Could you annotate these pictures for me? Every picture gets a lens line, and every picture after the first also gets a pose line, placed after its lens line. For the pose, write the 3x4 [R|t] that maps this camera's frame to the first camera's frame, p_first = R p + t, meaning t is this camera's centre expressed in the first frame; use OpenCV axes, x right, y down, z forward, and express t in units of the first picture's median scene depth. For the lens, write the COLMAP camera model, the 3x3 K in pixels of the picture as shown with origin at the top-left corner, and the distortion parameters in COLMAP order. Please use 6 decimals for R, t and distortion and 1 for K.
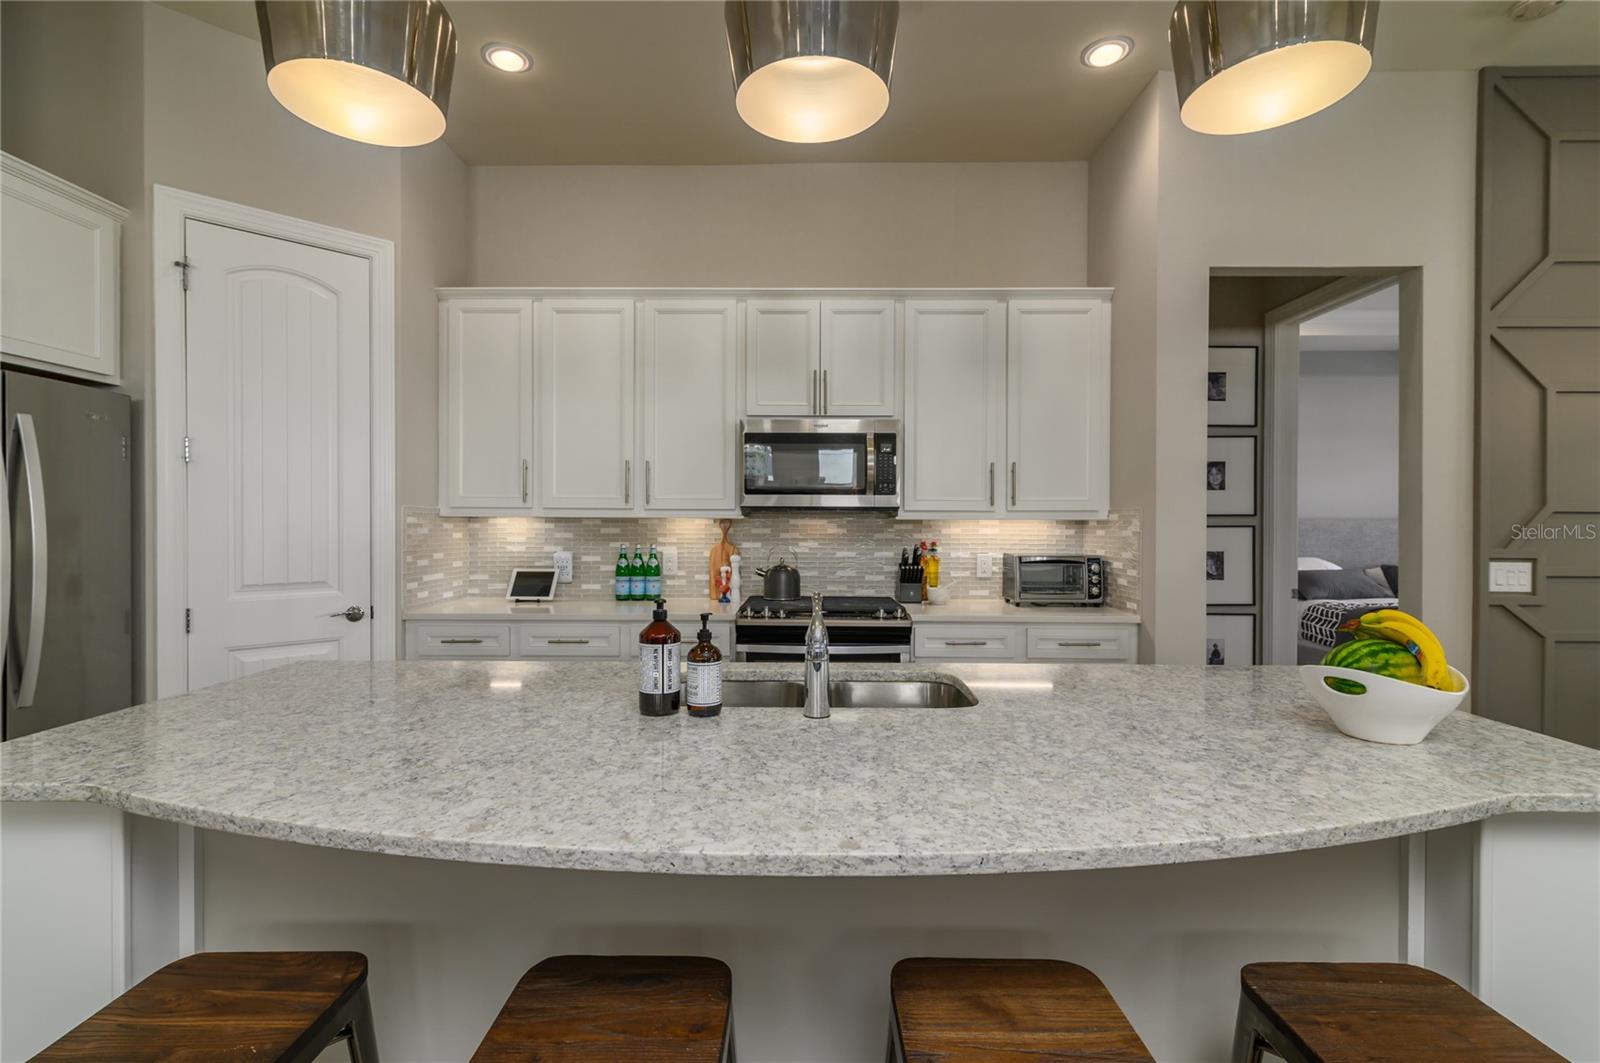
lens RADIAL K [[728.9, 0, 793.6], [0, 728.9, 528.9], [0, 0, 1]] dist [0.001039, 0.000550]
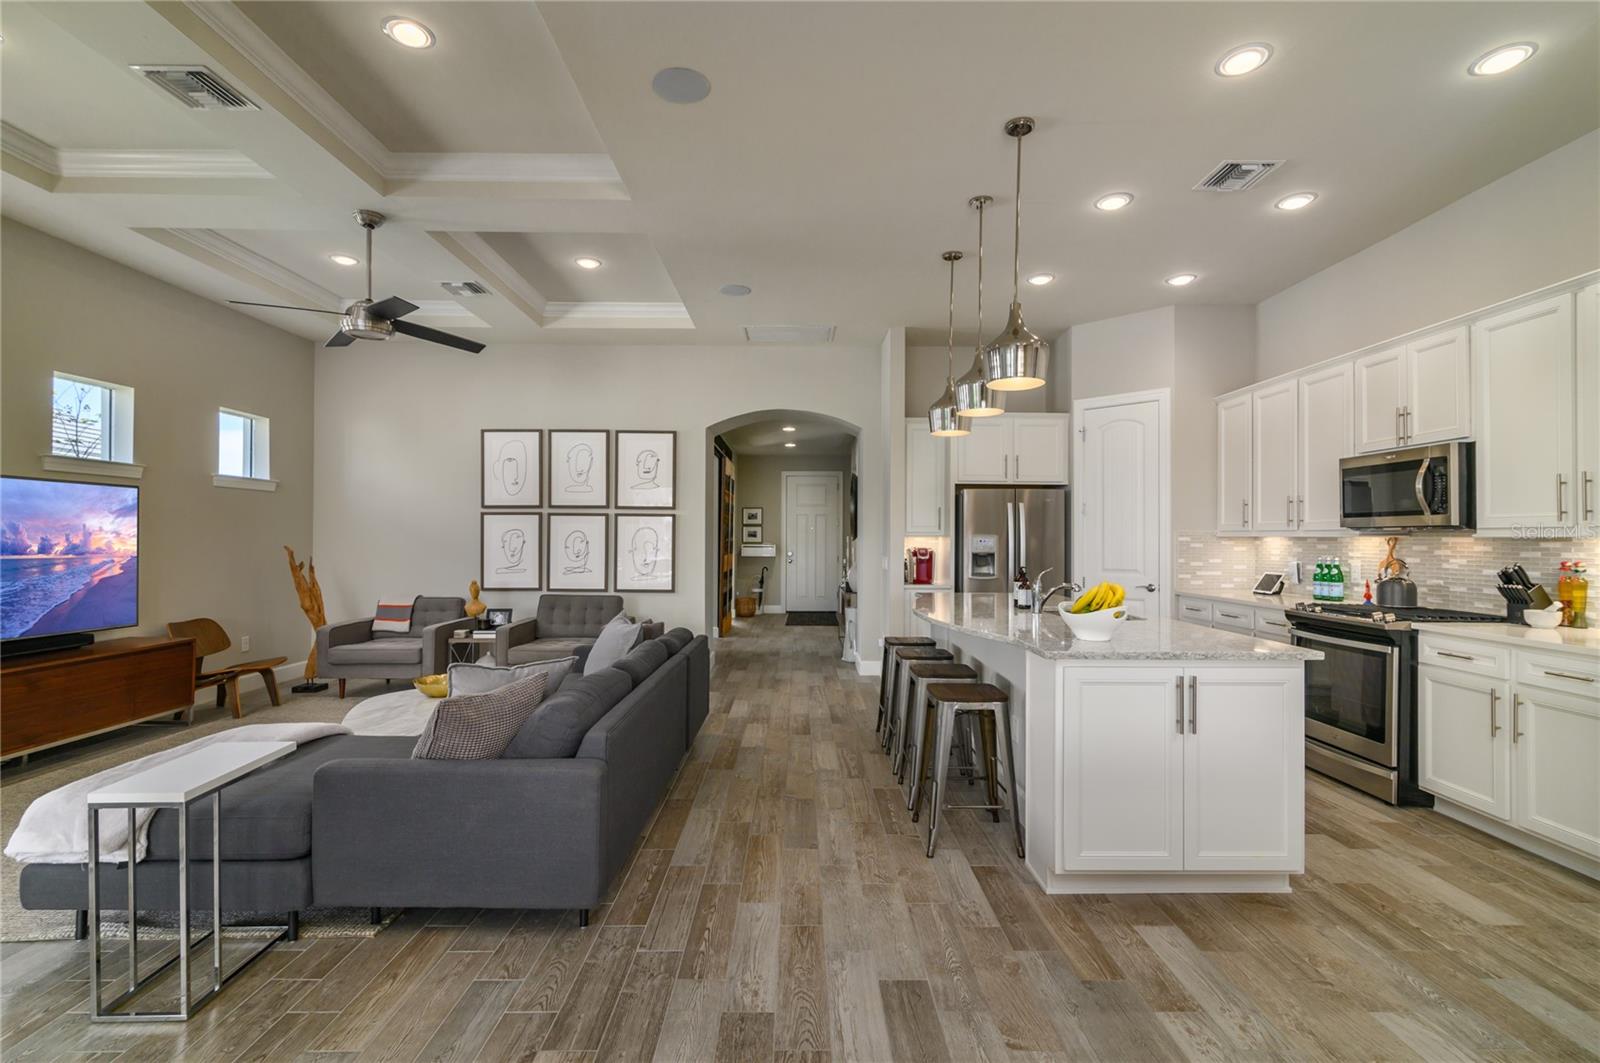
lens RADIAL K [[728.9, 0, 812.5], [0, 728.9, 530.2], [0, 0, 1]] dist [0.001039, 0.000550]
pose [[0.026602, -0.014343, -0.999543, 1.092473], [-0.012305, 0.999817, -0.014674, 0.003417], [0.999570, 0.012689, 0.026420, 0.048667]]
